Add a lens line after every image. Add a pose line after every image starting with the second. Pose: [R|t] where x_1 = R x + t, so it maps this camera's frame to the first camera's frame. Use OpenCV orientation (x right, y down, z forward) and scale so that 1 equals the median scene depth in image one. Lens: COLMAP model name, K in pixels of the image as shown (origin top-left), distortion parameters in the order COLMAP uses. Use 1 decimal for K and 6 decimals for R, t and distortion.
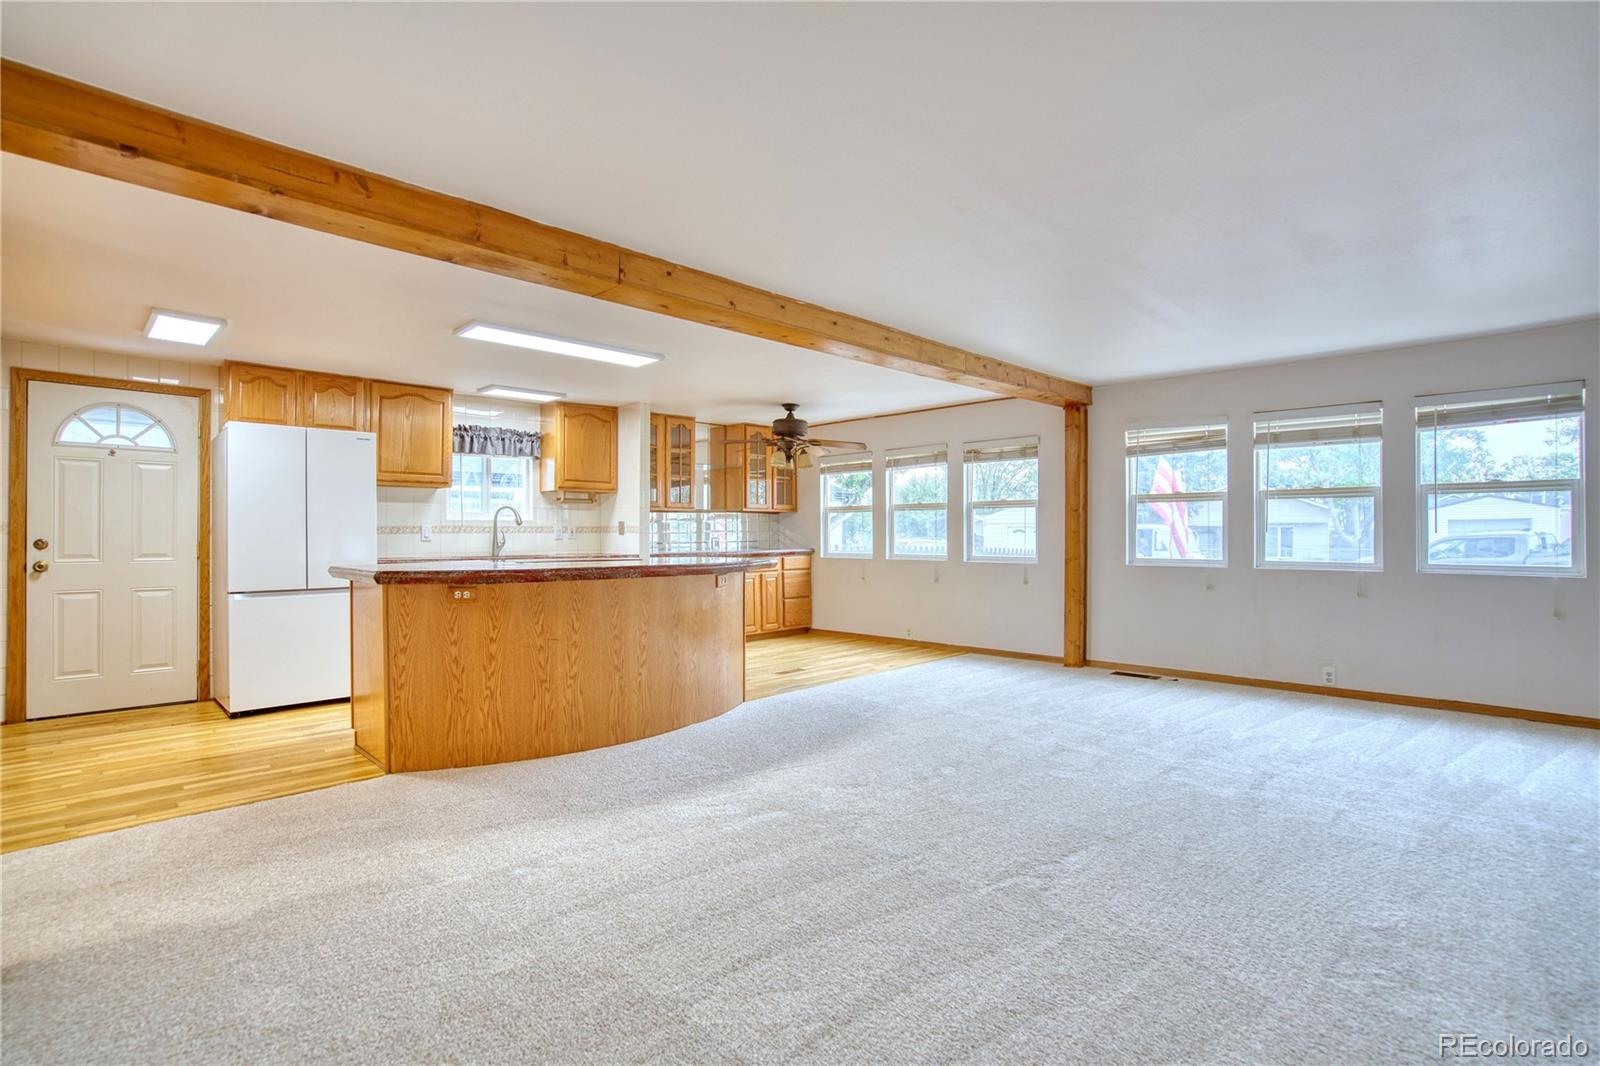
lens RADIAL K [[745.9, 0, 793.9], [0, 745.9, 532.5], [0, 0, 1]] dist [-0.050496, 0.017968]
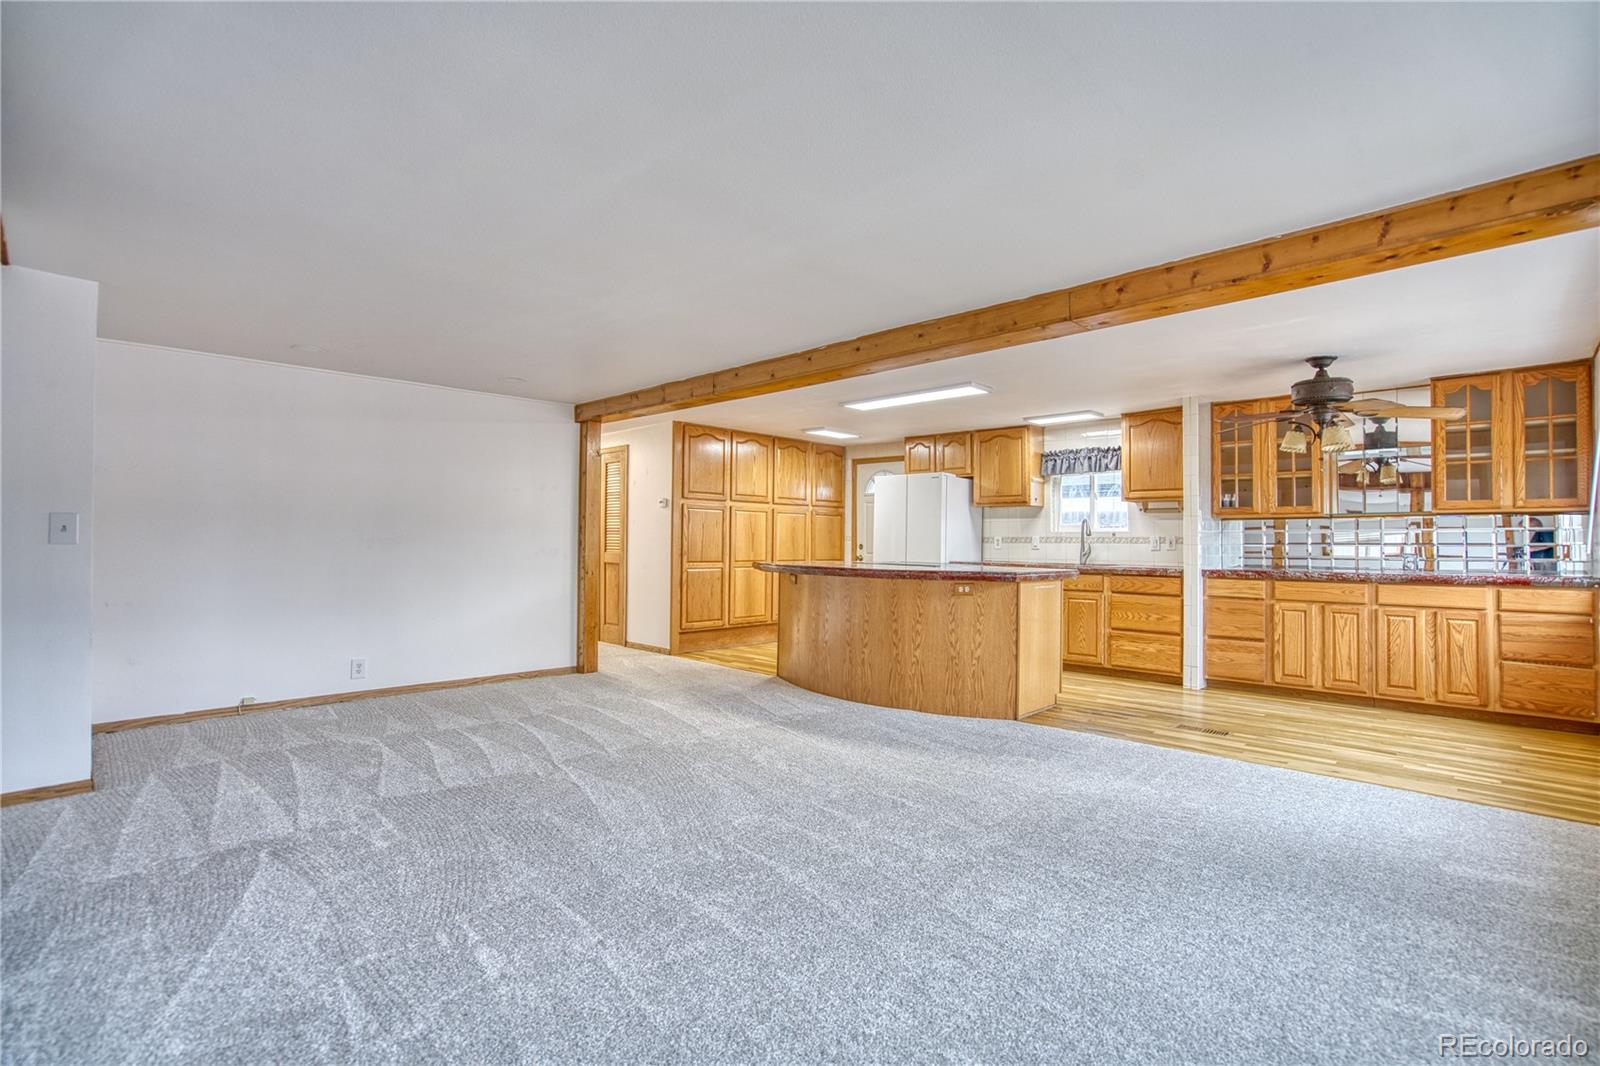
lens RADIAL K [[745.9, 0, 800.0], [0, 745.9, 529.8], [0, 0, 1]] dist [-0.050496, 0.017968]
pose [[0.025409, -0.010140, -0.999626, 0.686575], [-0.006614, 0.999925, -0.010311, -0.005298], [0.999655, 0.006874, 0.025340, 0.542573]]
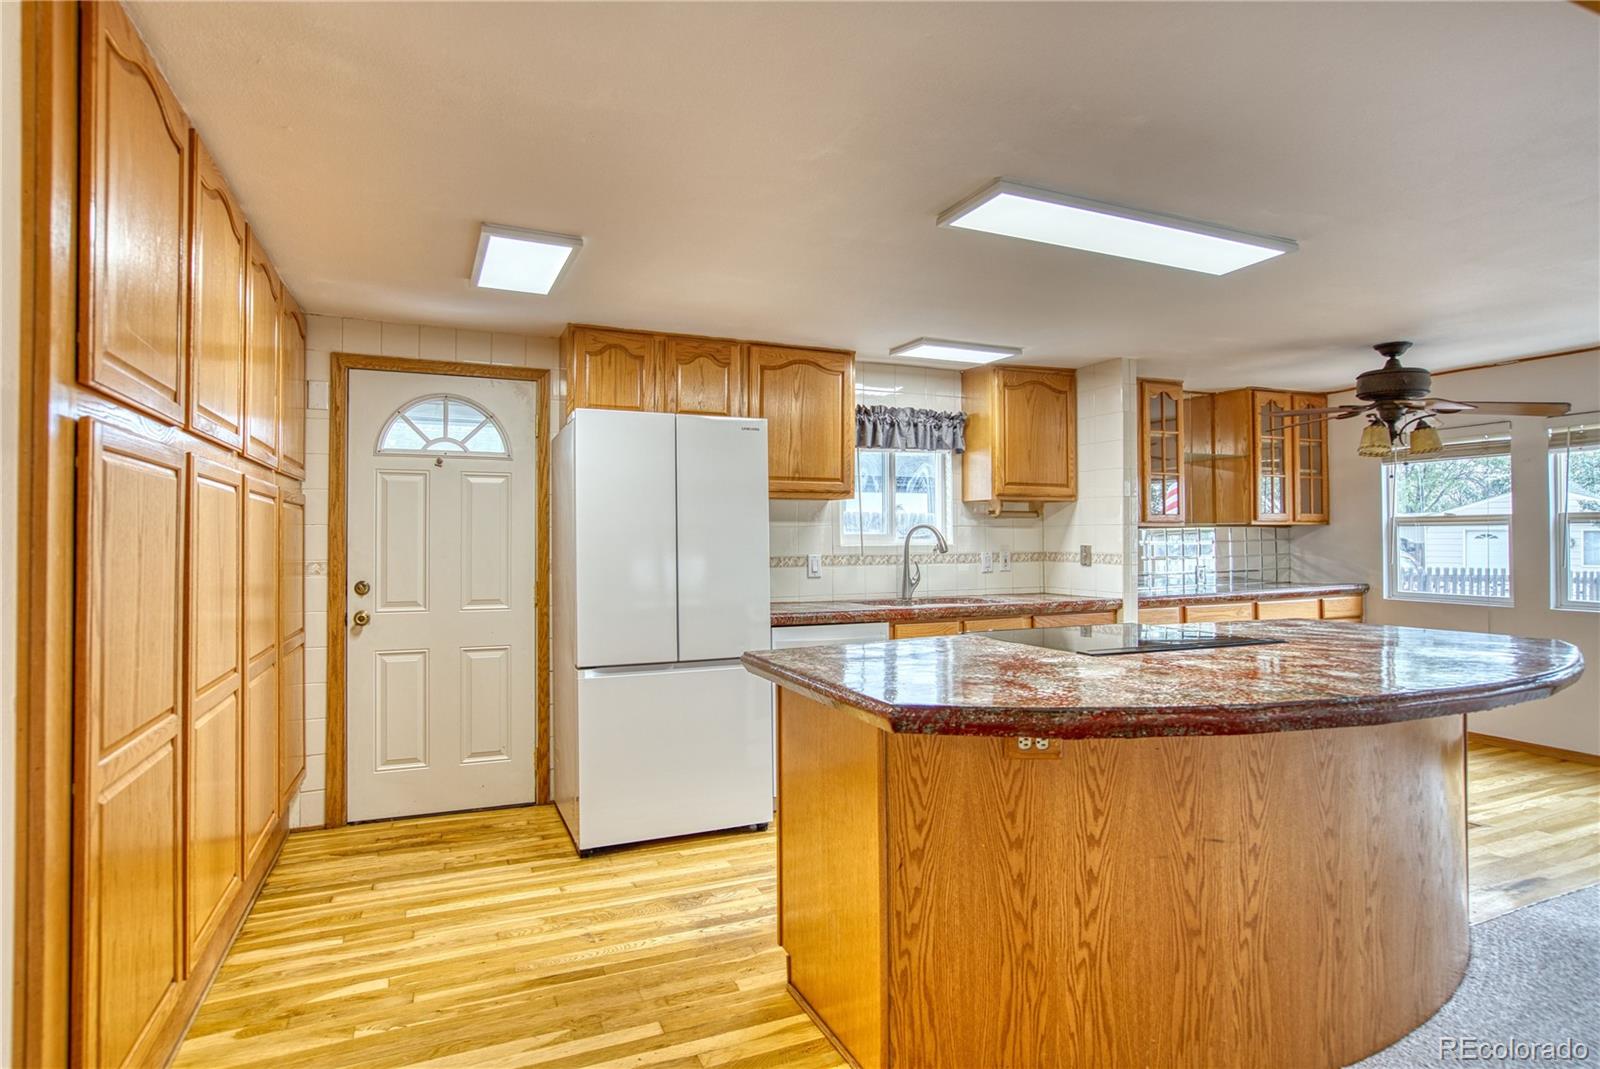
lens RADIAL K [[825.7, 0, 789.6], [0, 825.7, 533.1], [0, 0, 1]] dist [-0.039999, 0.014873]
pose [[0.930952, -0.003891, -0.365122, -0.225396], [0.002379, 0.999987, -0.004591, -0.024706], [0.365135, 0.003406, 0.930948, 0.260022]]
